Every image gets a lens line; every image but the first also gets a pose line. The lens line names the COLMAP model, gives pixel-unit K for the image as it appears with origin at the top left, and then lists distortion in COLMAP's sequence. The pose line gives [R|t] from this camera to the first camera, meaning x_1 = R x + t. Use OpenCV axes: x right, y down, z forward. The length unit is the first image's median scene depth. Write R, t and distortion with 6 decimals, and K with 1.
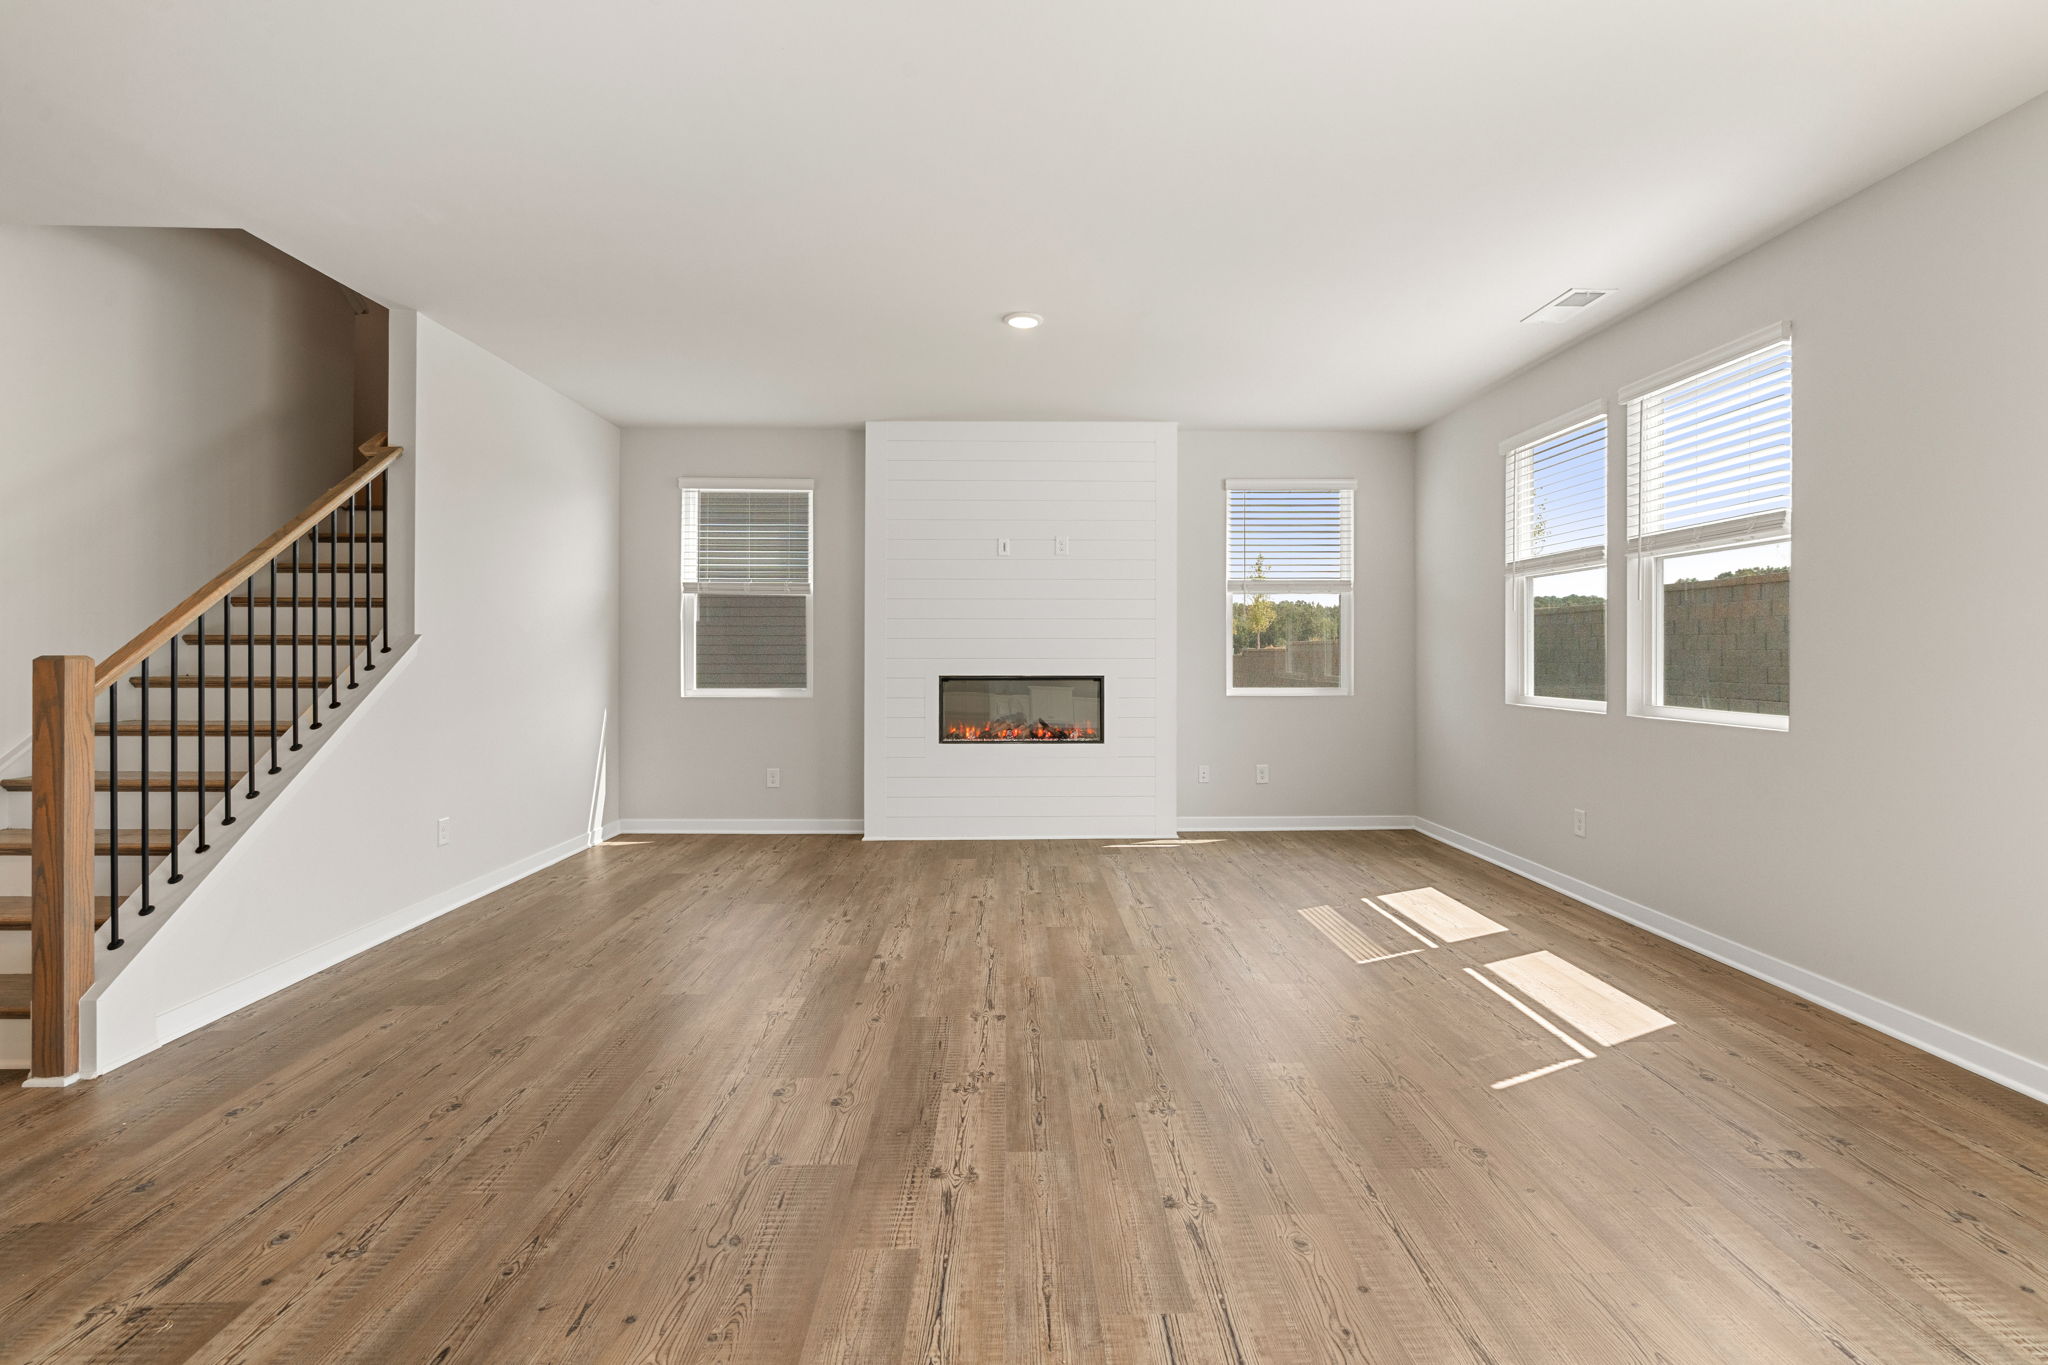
lens RADIAL K [[939.1, 0, 1035.2], [0, 939.1, 654.3], [0, 0, 1]] dist [-0.000557, 0.000085]
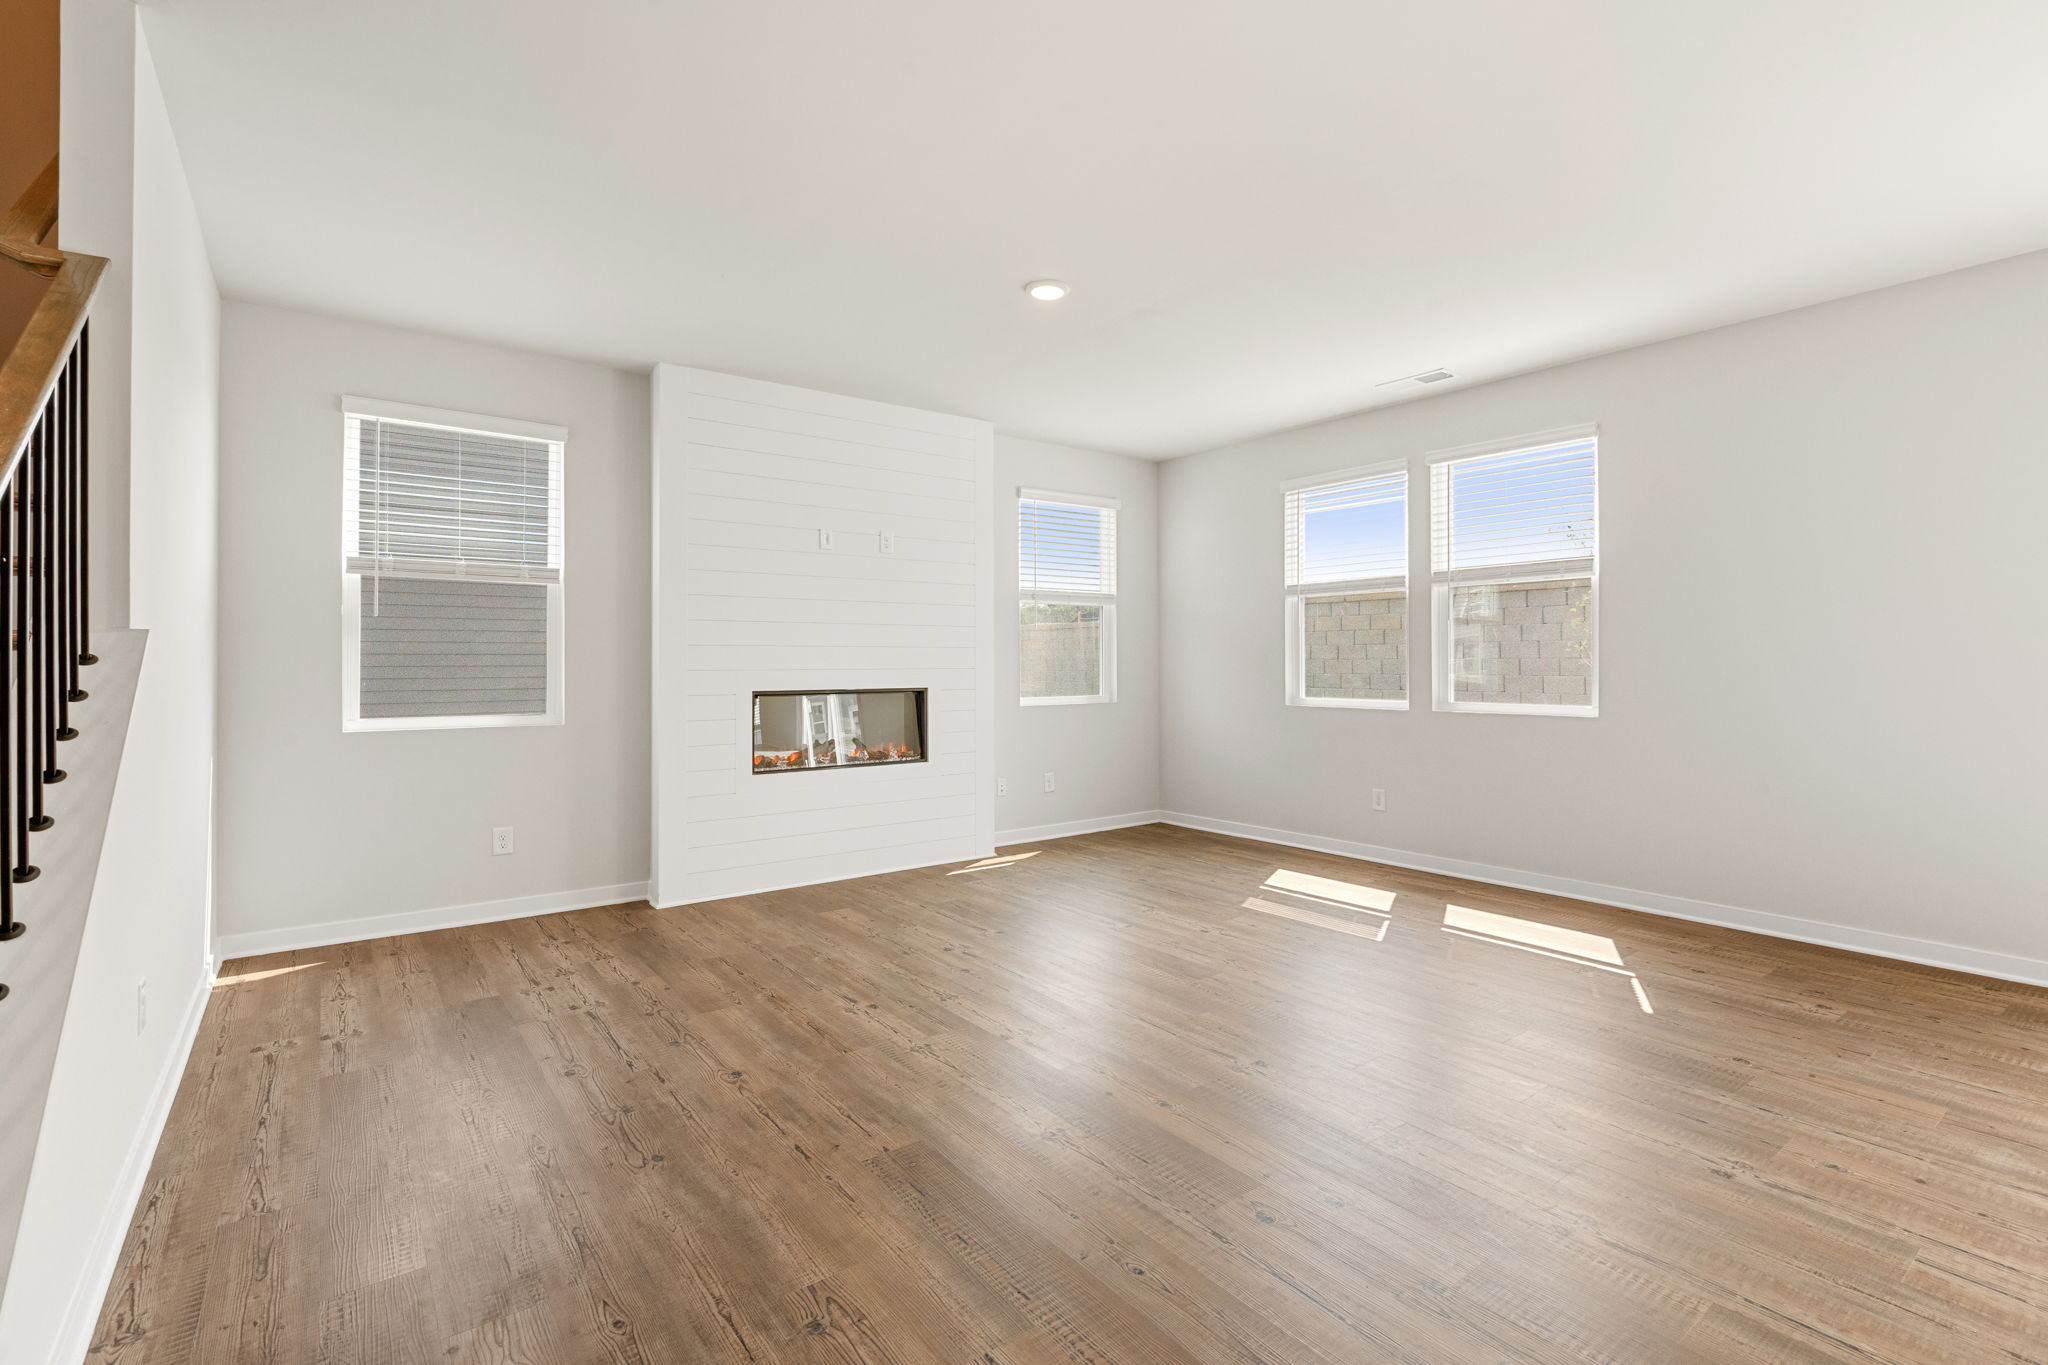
lens RADIAL K [[939.1, 0, 1035.2], [0, 939.1, 654.3], [0, 0, 1]] dist [-0.000557, 0.000085]
pose [[0.809730, 0.002043, 0.586799, -0.380470], [0.003891, 0.999953, -0.008850, -0.000991], [-0.586789, 0.009450, 0.809684, 0.198943]]
